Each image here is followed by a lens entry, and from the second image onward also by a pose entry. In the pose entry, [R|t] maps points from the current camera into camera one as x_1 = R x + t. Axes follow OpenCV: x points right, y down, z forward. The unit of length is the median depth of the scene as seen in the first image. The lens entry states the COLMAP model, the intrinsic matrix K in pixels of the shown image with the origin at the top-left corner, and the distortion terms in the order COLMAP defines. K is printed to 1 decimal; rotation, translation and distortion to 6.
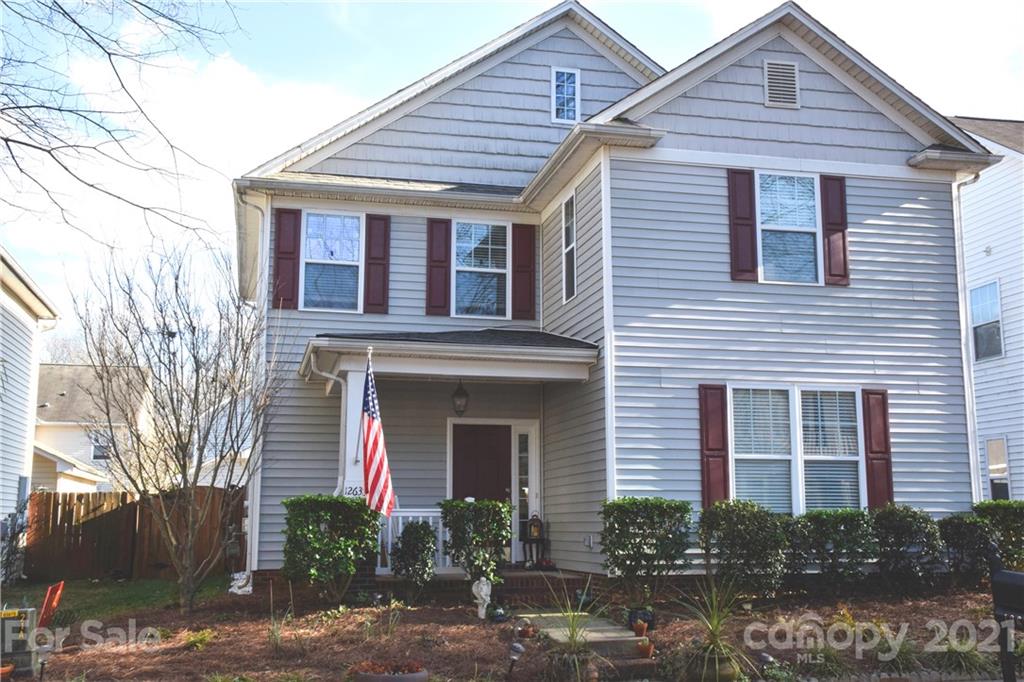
lens RADIAL K [[1074.3, 0, 511.2], [0, 1074.3, 344.1], [0, 0, 1]] dist [0.012453, 0.000000]
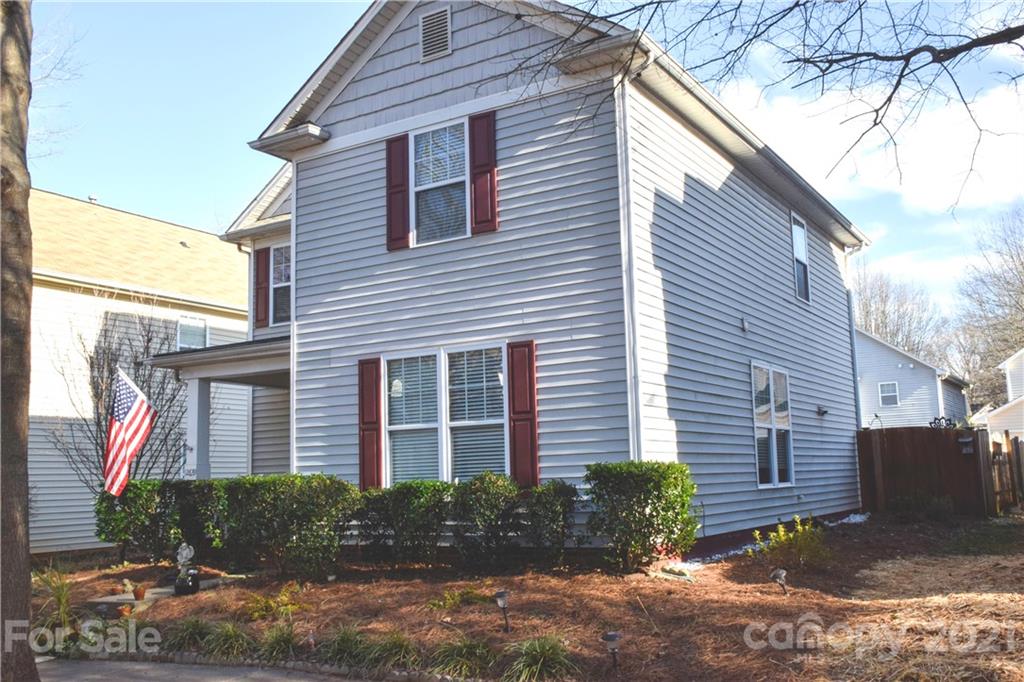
lens RADIAL K [[975.7, 0, 511.0], [0, 975.7, 338.8], [0, 0, 1]] dist [-0.025071, 0.000000]
pose [[0.708146, -0.121408, -0.695550, 0.895717], [0.138988, 0.989800, -0.031265, 0.064206], [0.692251, -0.074533, 0.717797, 0.420986]]
